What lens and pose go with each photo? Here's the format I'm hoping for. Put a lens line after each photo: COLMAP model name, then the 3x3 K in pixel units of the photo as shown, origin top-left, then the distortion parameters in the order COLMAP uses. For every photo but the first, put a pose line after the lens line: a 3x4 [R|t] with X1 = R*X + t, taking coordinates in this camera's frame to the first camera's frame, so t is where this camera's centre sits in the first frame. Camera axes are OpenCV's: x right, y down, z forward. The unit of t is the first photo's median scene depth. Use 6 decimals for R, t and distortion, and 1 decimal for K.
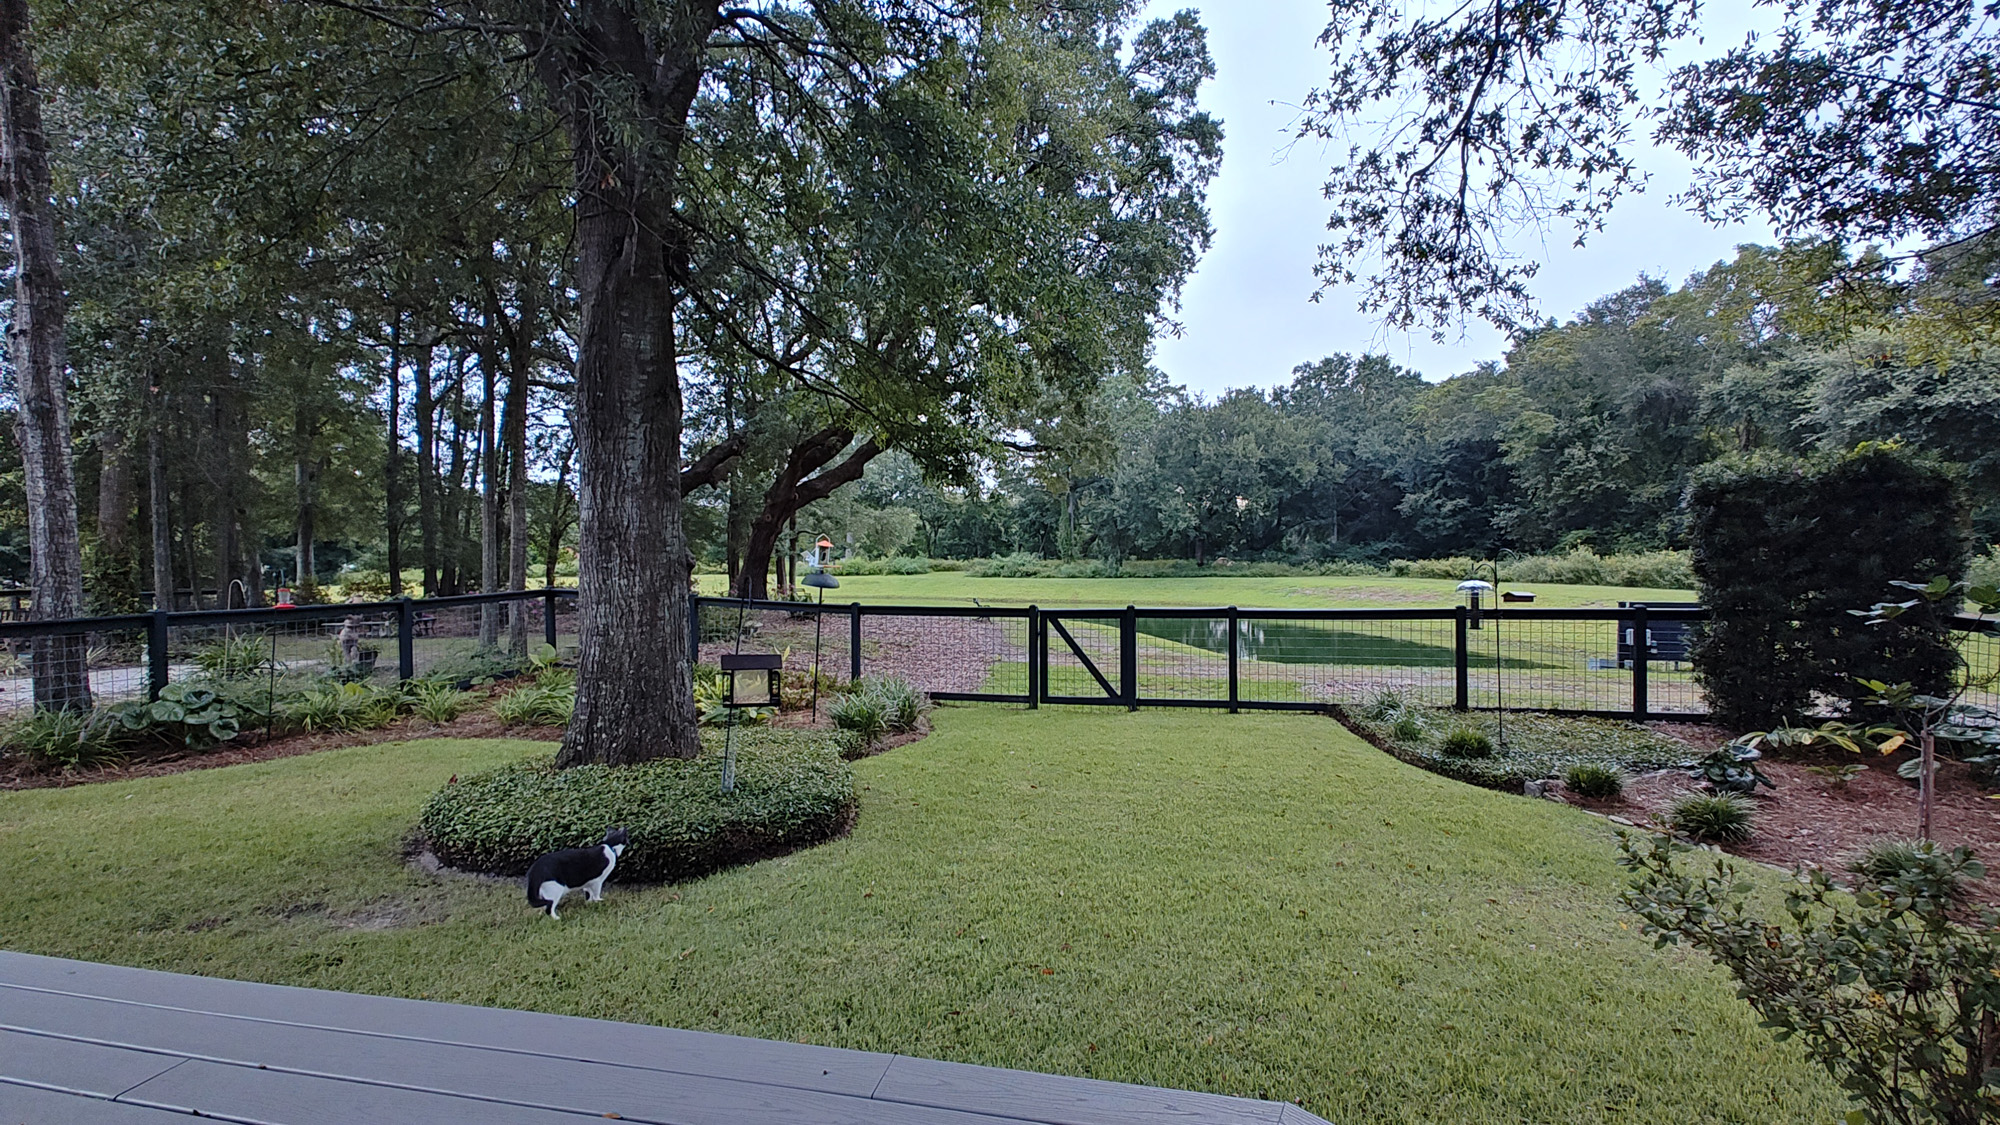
lens RADIAL K [[822.5, 0, 1011.1], [0, 822.5, 562.9], [0, 0, 1]] dist [0.001413, -0.000703]
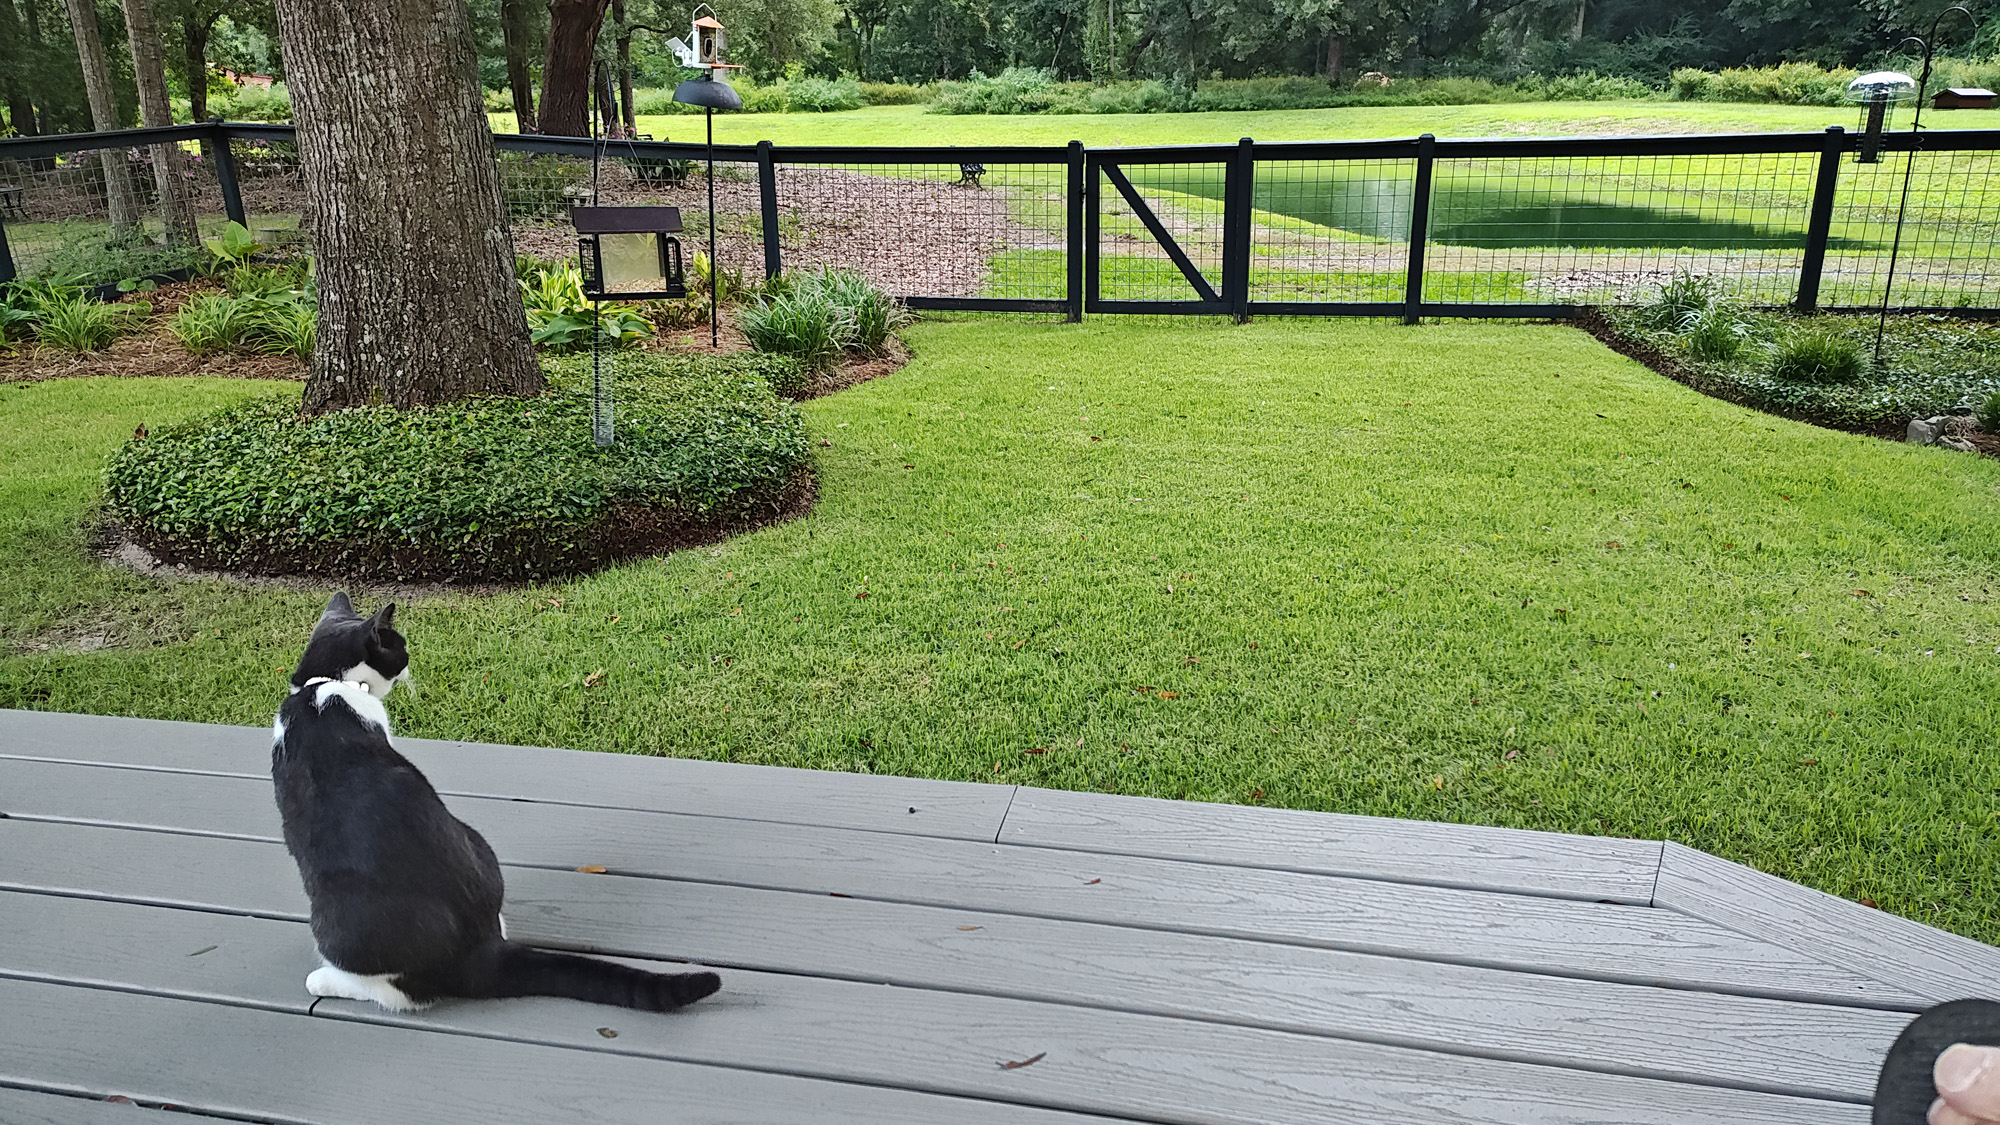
lens RADIAL K [[1349.5, 0, 1003.7], [0, 1349.5, 564.8], [0, 0, 1]] dist [0.037975, -0.045528]
pose [[0.999921, -0.012584, 0.000227, -0.039269], [0.011804, 0.943913, 0.329983, 0.027057], [-0.004367, -0.329954, 0.943987, 0.023822]]
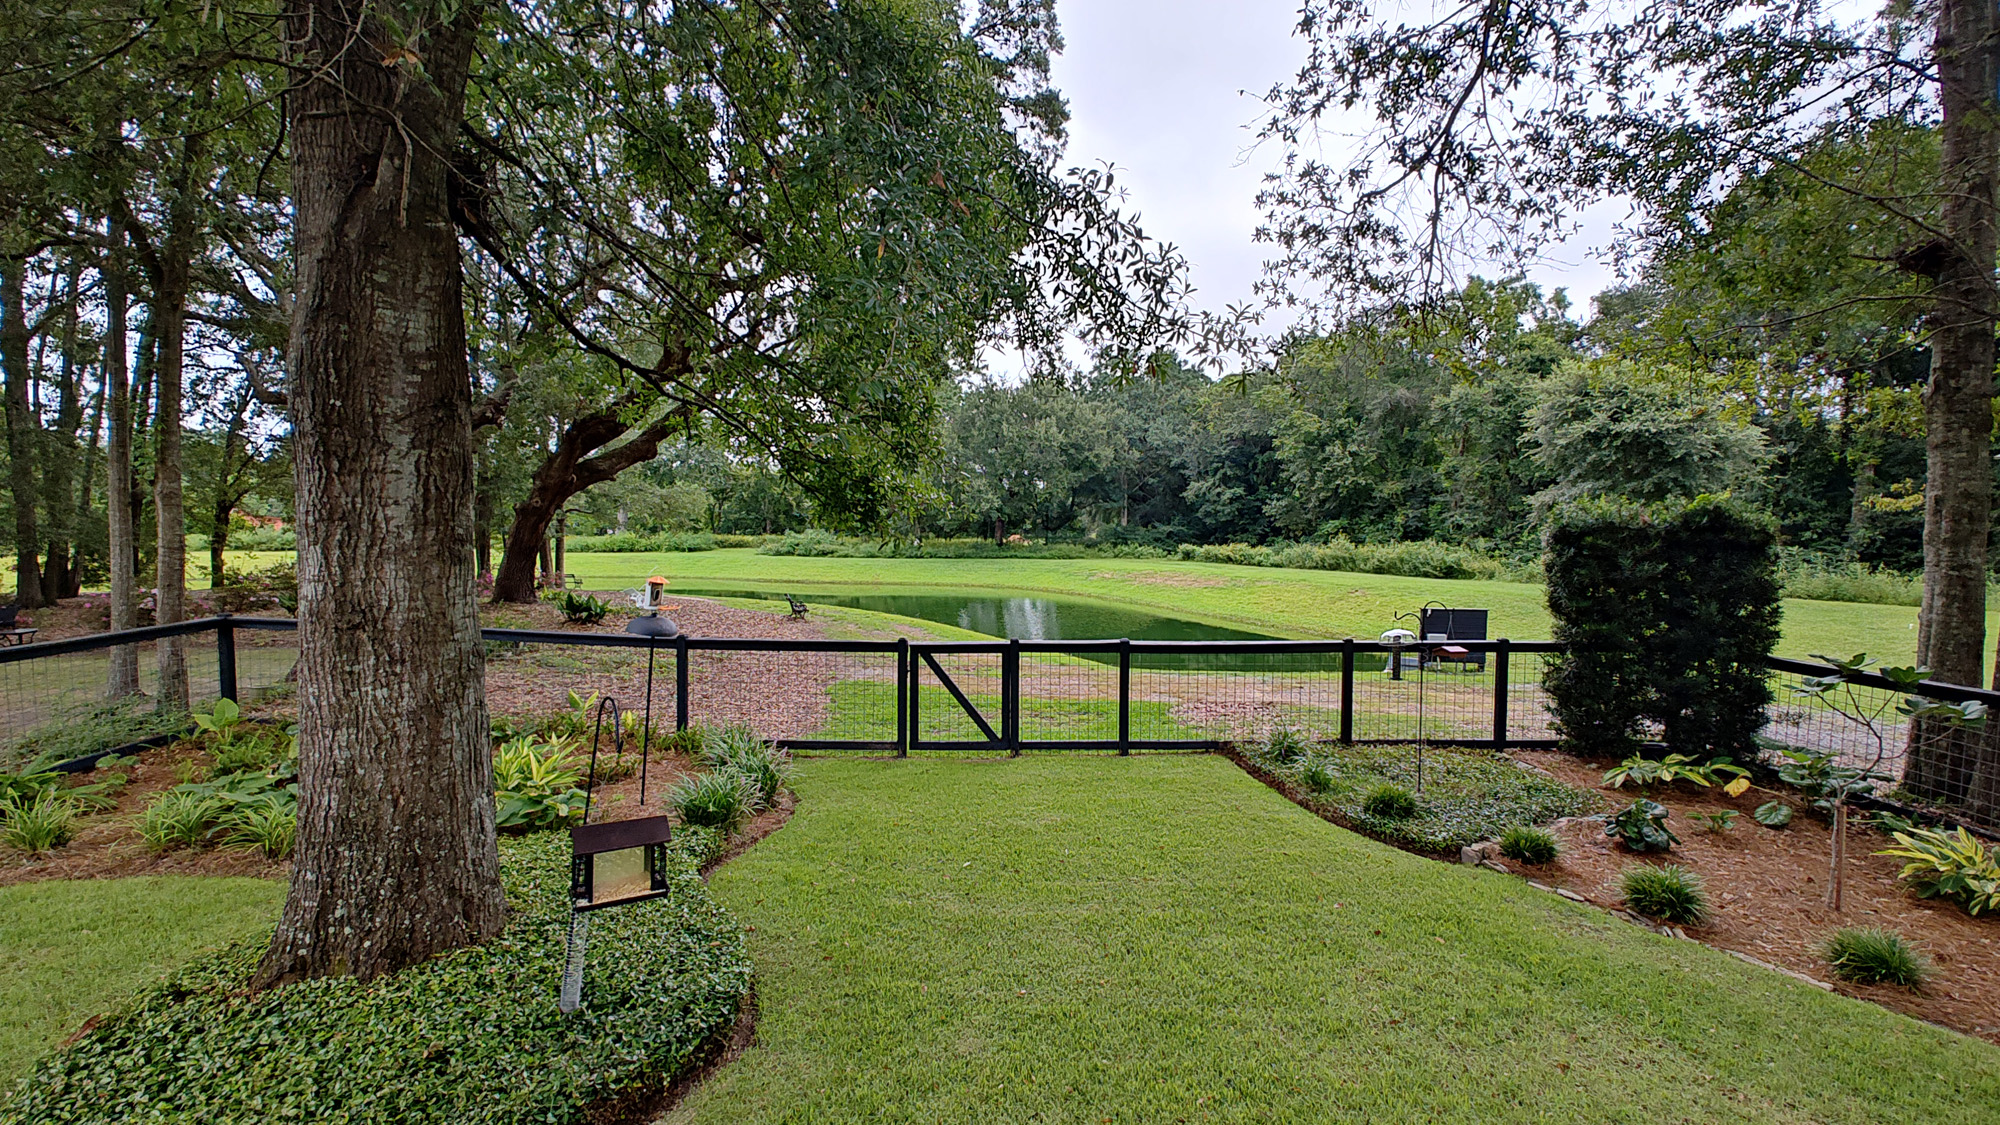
lens RADIAL K [[822.5, 0, 1011.2], [0, 822.5, 559.5], [0, 0, 1]] dist [0.001413, -0.000703]
pose [[0.966697, 0.005542, 0.255863, -0.124118], [-0.013587, 0.999467, 0.029686, -0.085607], [-0.255562, -0.032173, 0.966257, 0.195955]]
